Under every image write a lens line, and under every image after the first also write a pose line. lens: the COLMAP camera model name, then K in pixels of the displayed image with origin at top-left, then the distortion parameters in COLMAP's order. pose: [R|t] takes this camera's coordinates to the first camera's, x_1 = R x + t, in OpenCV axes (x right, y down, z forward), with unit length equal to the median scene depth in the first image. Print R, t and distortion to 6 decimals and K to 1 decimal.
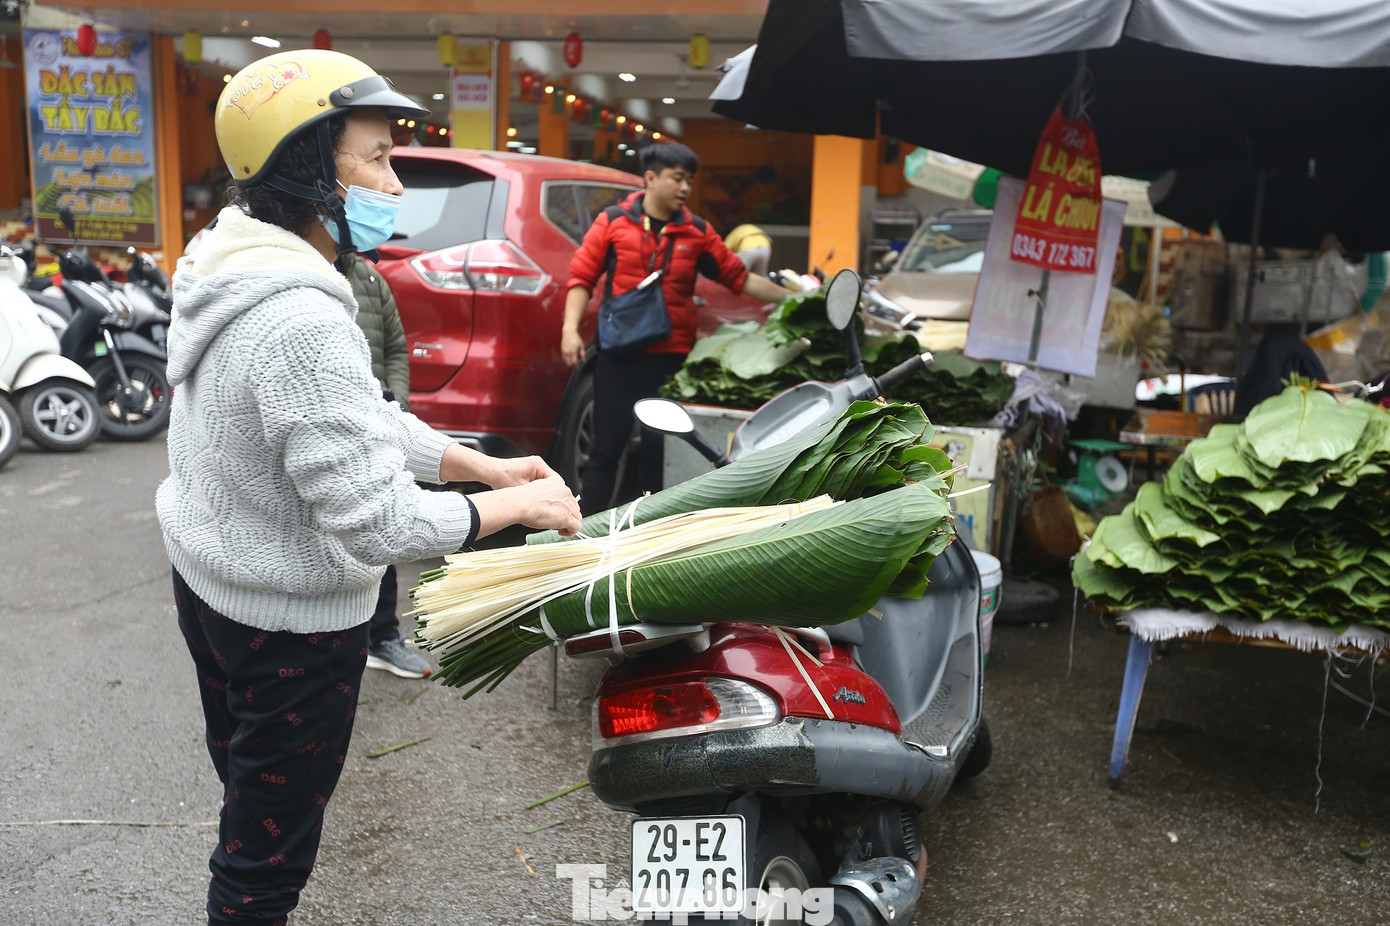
lens RADIAL K [[1262.2, 0, 695.6], [0, 1262.2, 508.9], [0, 0, 1]] dist [-0.169963, 0.380961]
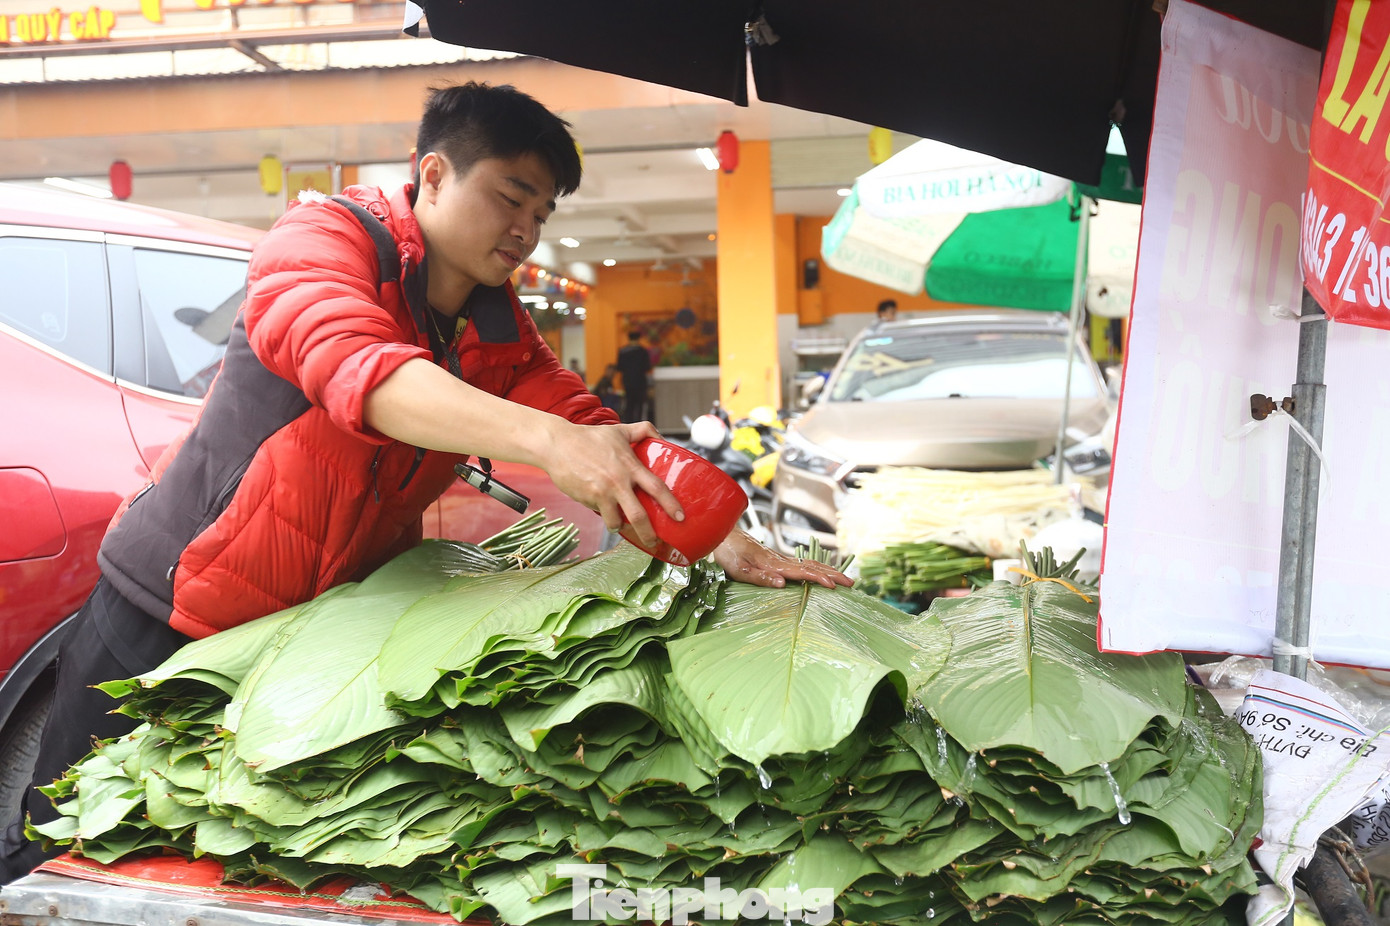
lens RADIAL K [[1236.9, 0, 697.4], [0, 1236.9, 521.7], [0, 0, 1]] dist [-0.090572, 0.173569]
pose [[0.996951, -0.063213, 0.045744, 0.124366], [0.067701, 0.992235, -0.104342, -0.127374], [-0.038793, 0.107120, 0.993489, 0.734441]]
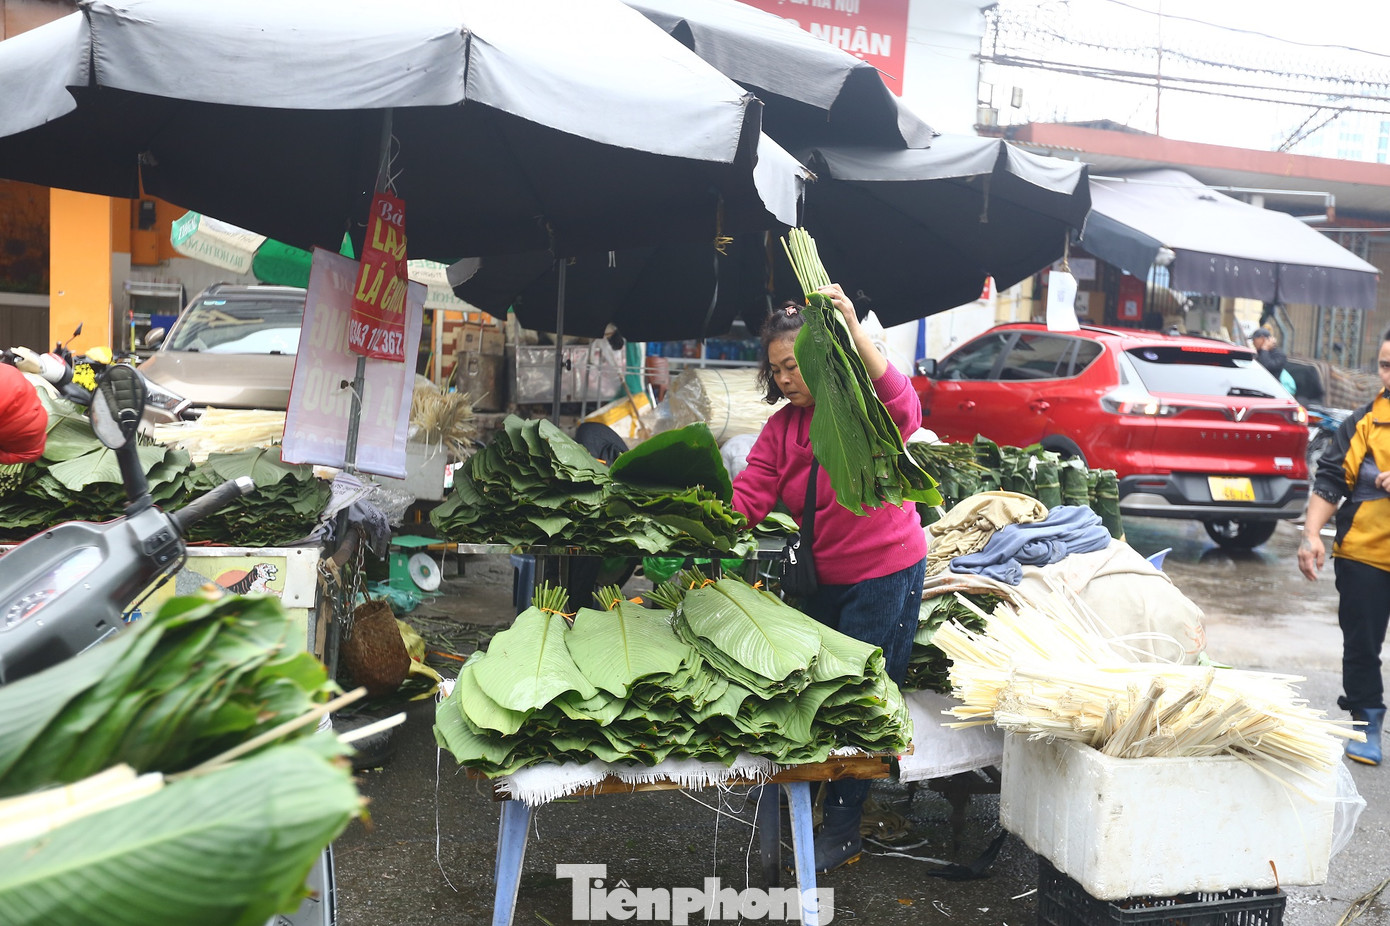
lens RADIAL K [[1282.8, 0, 692.3], [0, 1282.8, 476.4], [0, 0, 1]] dist [-0.041787, 0.203541]
pose [[0.851669, -0.029149, 0.523268, 0.007630], [0.076057, 0.994756, -0.068377, -0.030765], [-0.518531, 0.098033, 0.849420, 0.125908]]
